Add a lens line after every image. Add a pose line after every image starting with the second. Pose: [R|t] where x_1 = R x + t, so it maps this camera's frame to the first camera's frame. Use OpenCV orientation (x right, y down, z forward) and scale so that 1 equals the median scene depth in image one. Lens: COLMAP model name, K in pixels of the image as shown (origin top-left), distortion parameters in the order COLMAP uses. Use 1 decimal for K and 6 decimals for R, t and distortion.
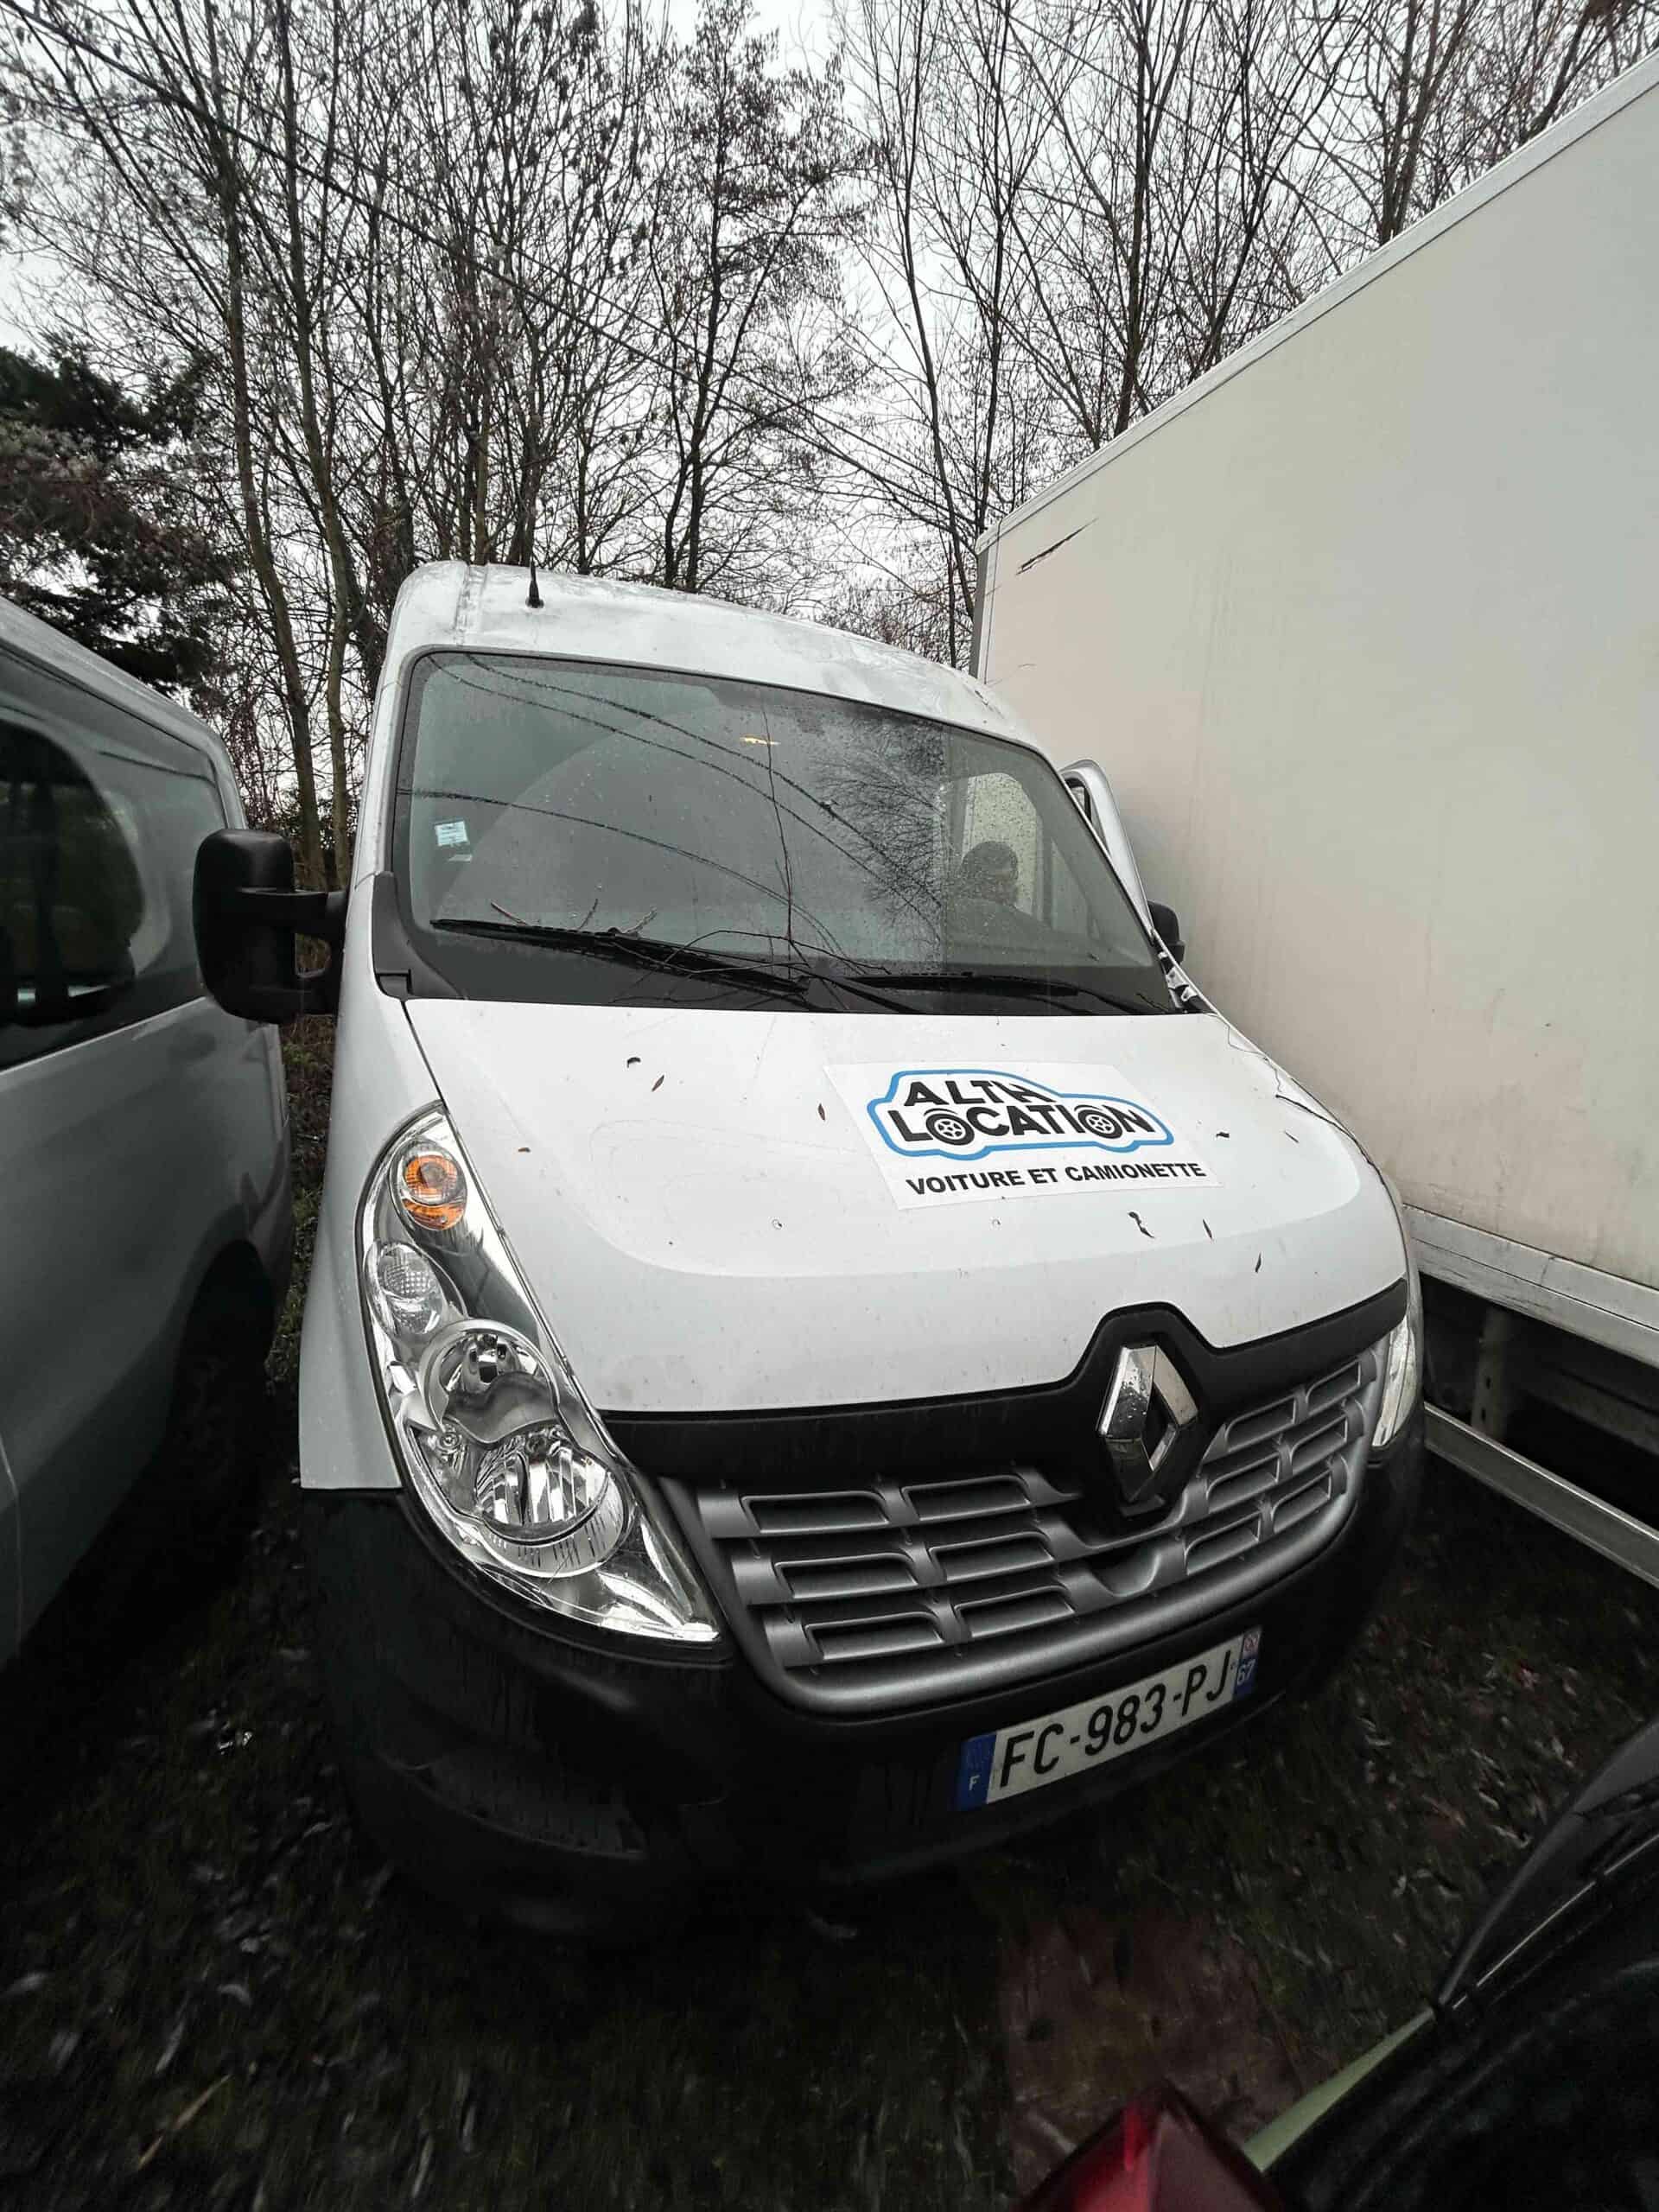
lens RADIAL K [[1195.8, 0, 829.5], [0, 1195.8, 1106.0], [0, 0, 1]] dist [-0.001537, 0.000106]
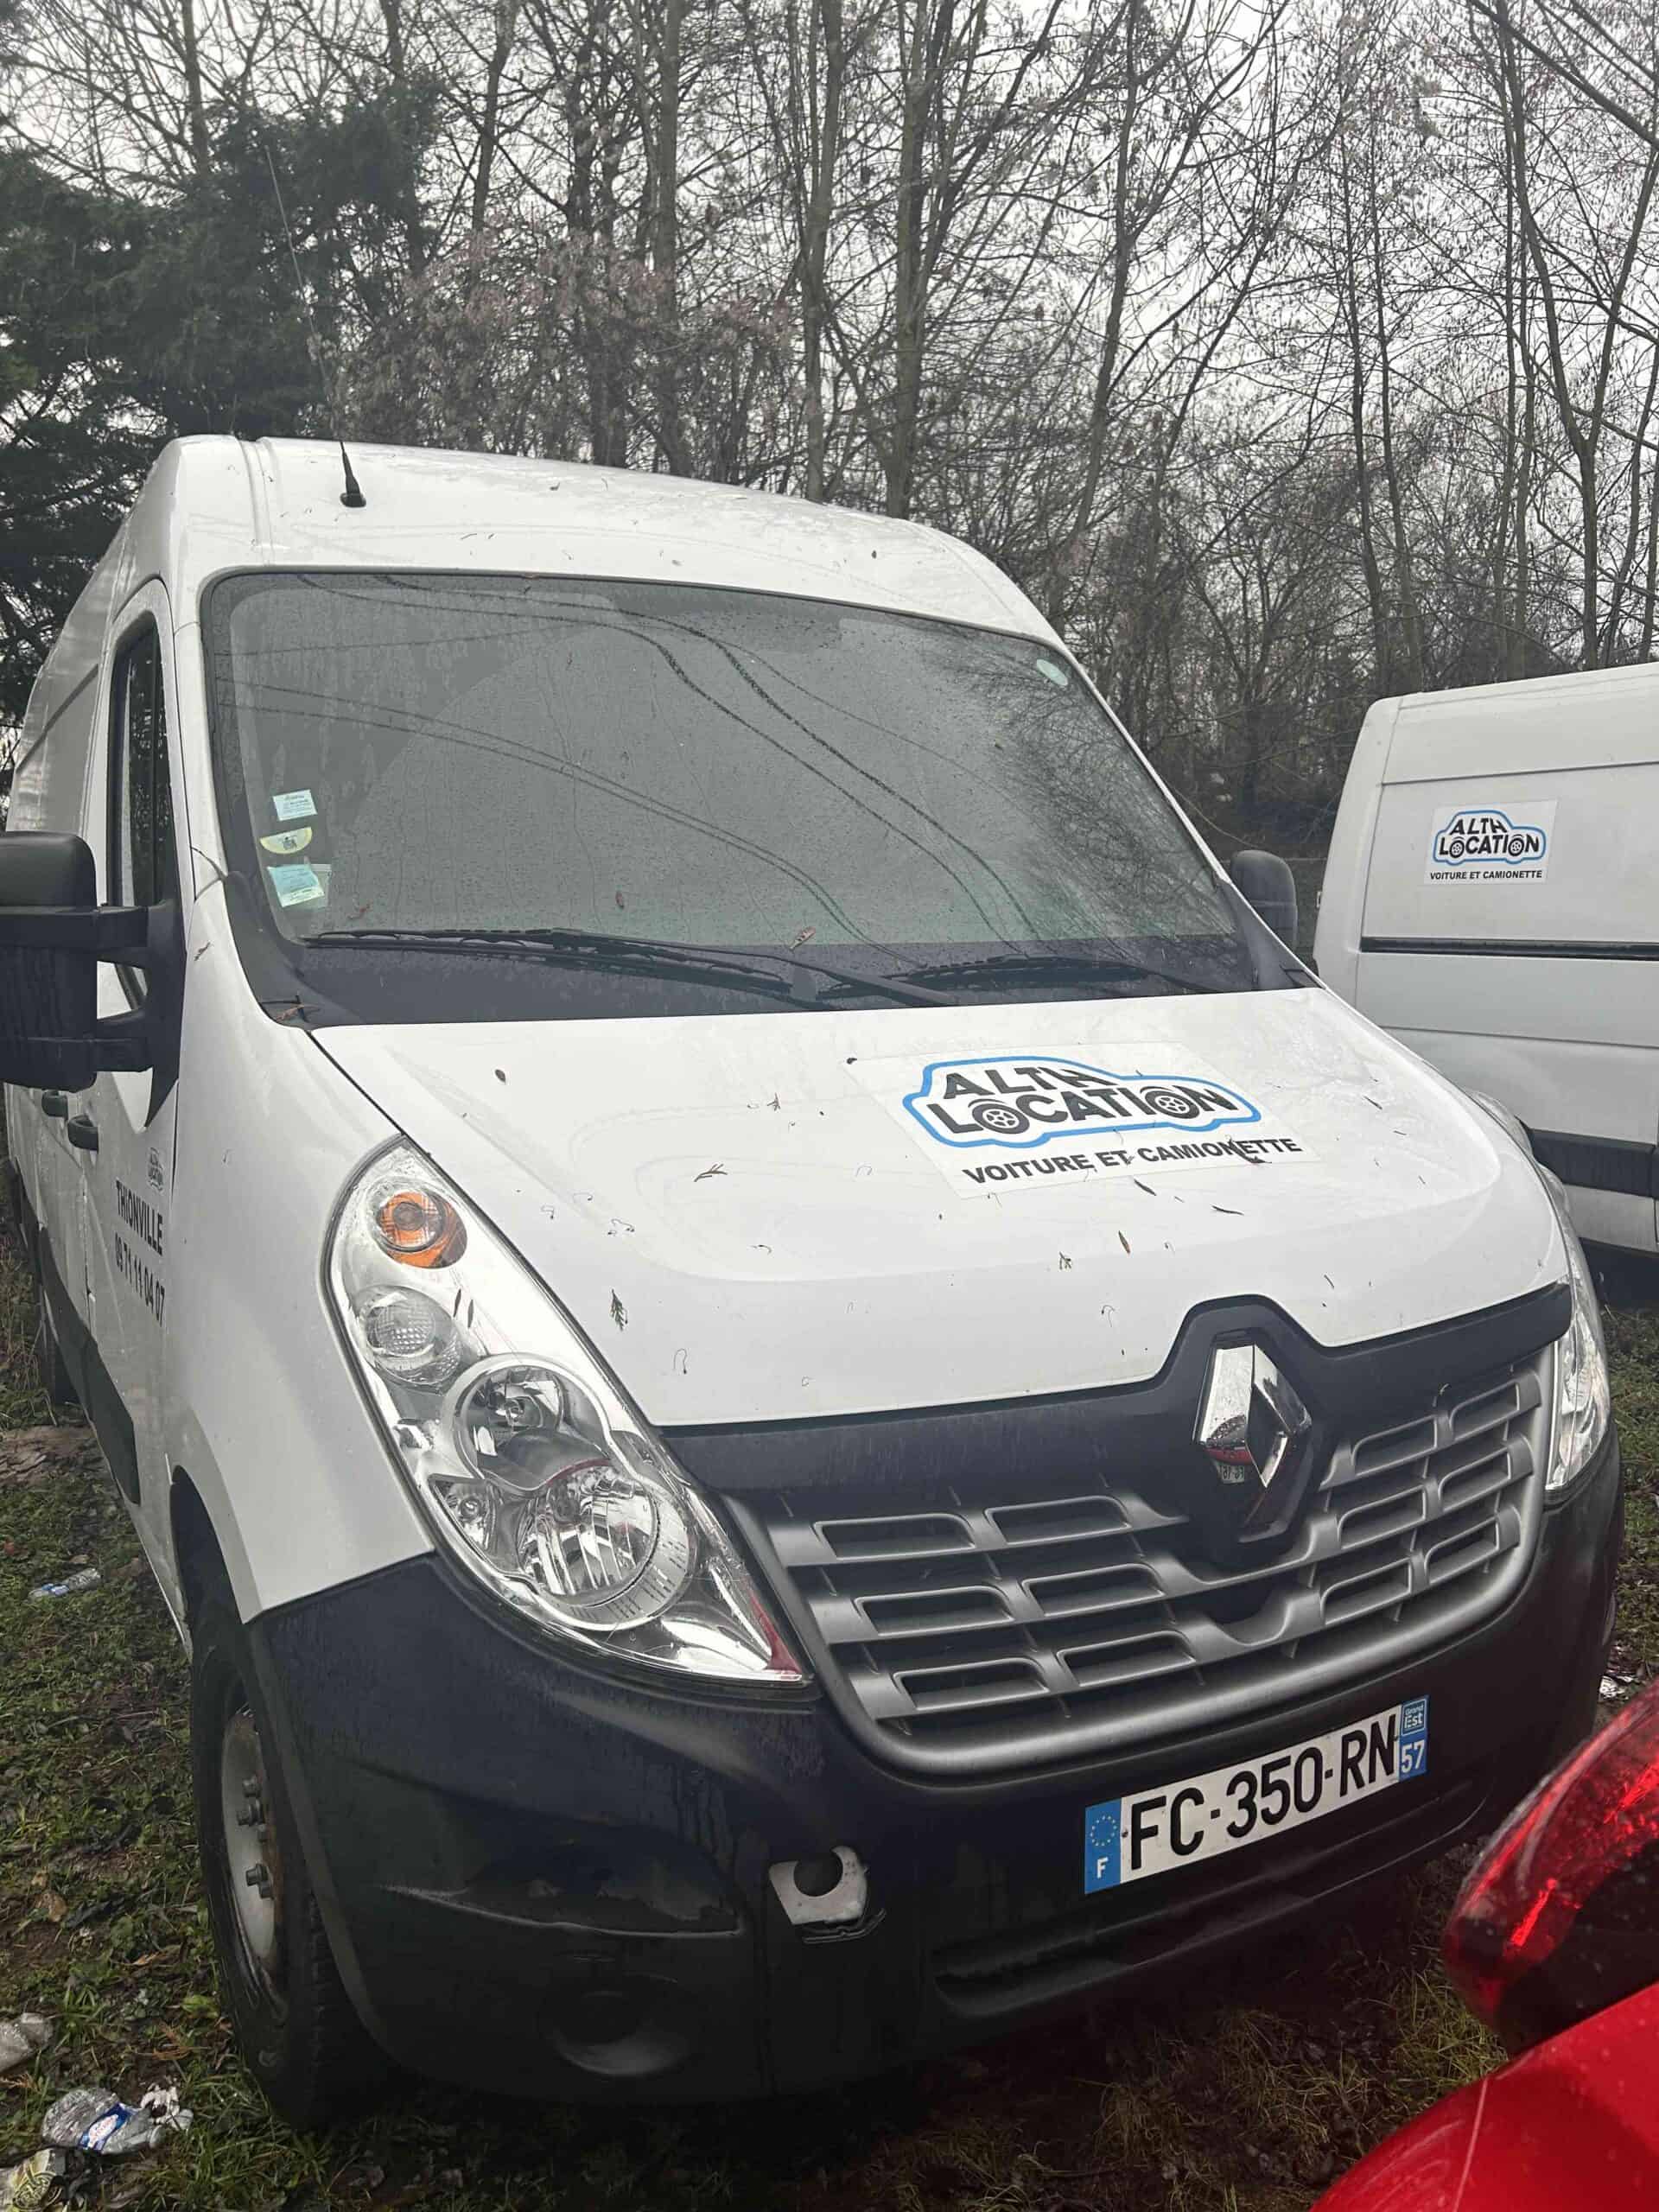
lens RADIAL K [[1678.5, 0, 829.5], [0, 1678.5, 1106.0], [0, 0, 1]] dist [0.126101, -0.002694]
pose [[0.996555, -0.077119, 0.030519, -0.059181], [0.078185, 0.996309, -0.035429, 0.043409], [-0.027674, 0.037693, 0.998906, -0.214421]]
